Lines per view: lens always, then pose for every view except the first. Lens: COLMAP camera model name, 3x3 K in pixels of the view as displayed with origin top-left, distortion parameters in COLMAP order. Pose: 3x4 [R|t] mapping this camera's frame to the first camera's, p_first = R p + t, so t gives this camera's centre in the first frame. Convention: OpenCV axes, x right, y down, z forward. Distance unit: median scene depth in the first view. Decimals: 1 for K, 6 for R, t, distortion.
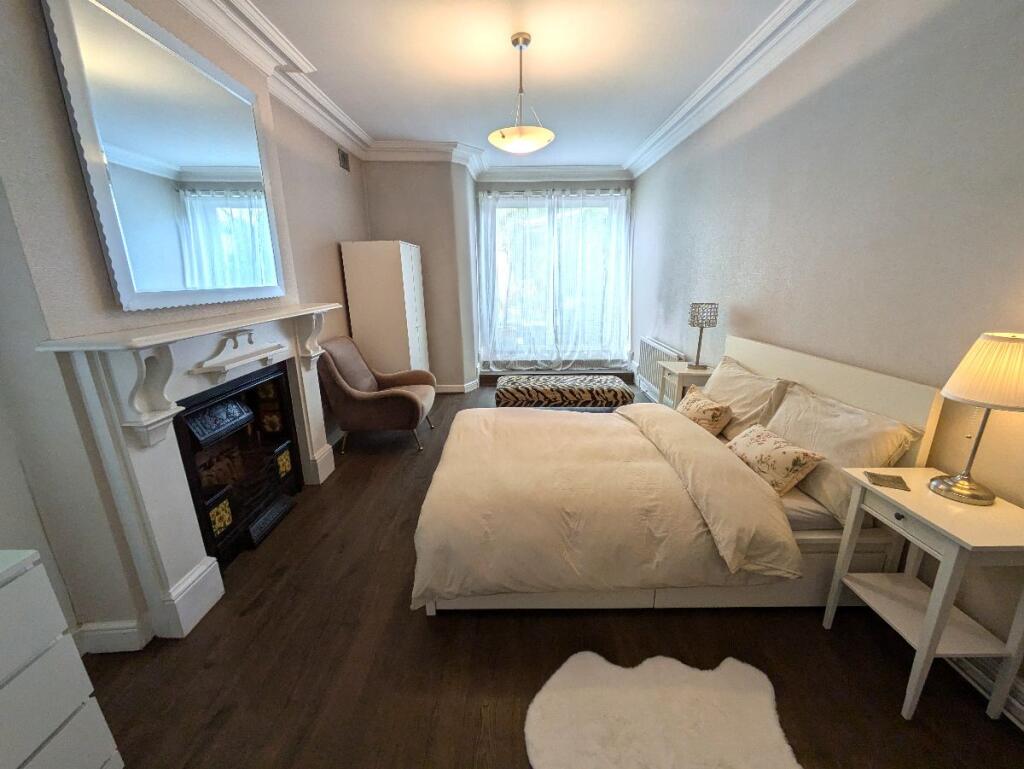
lens RADIAL K [[403.3, 0, 508.8], [0, 403.3, 385.2], [0, 0, 1]] dist [-0.004191, -0.000159]
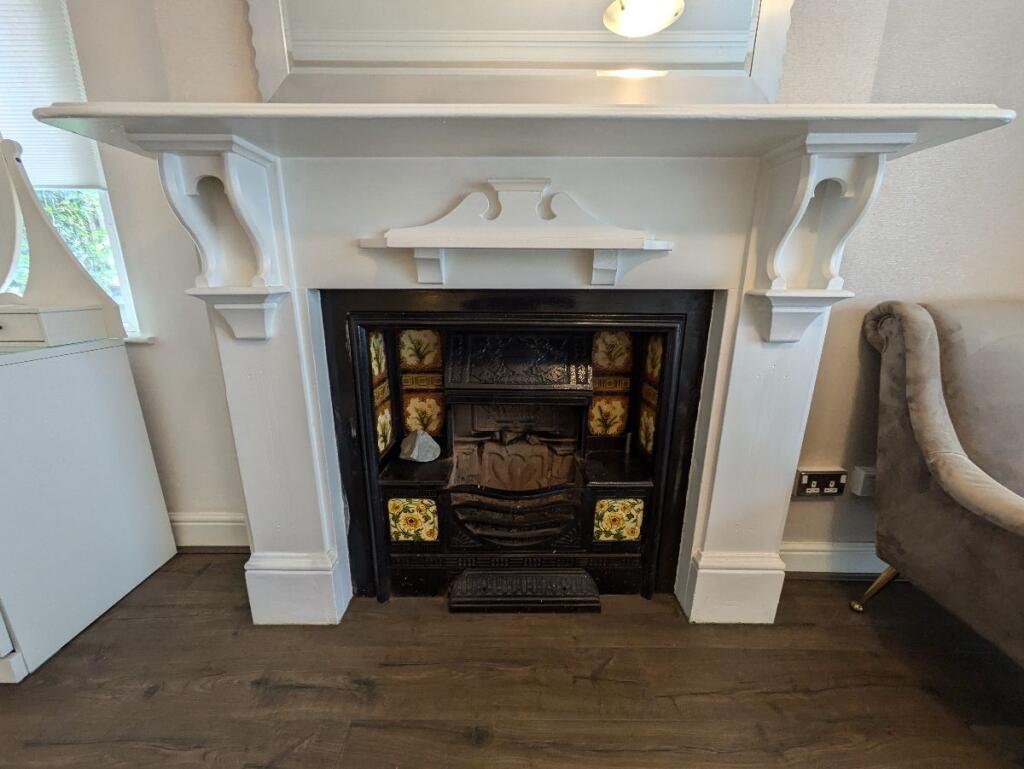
lens RADIAL K [[403.3, 0, 508.8], [0, 403.3, 385.2], [0, 0, 1]] dist [-0.004191, -0.000159]
pose [[0.008559, 0.272559, -0.962101, -0.199221], [-0.273234, 0.926159, 0.259947, -0.039232], [0.961910, 0.260653, 0.082399, 0.998128]]
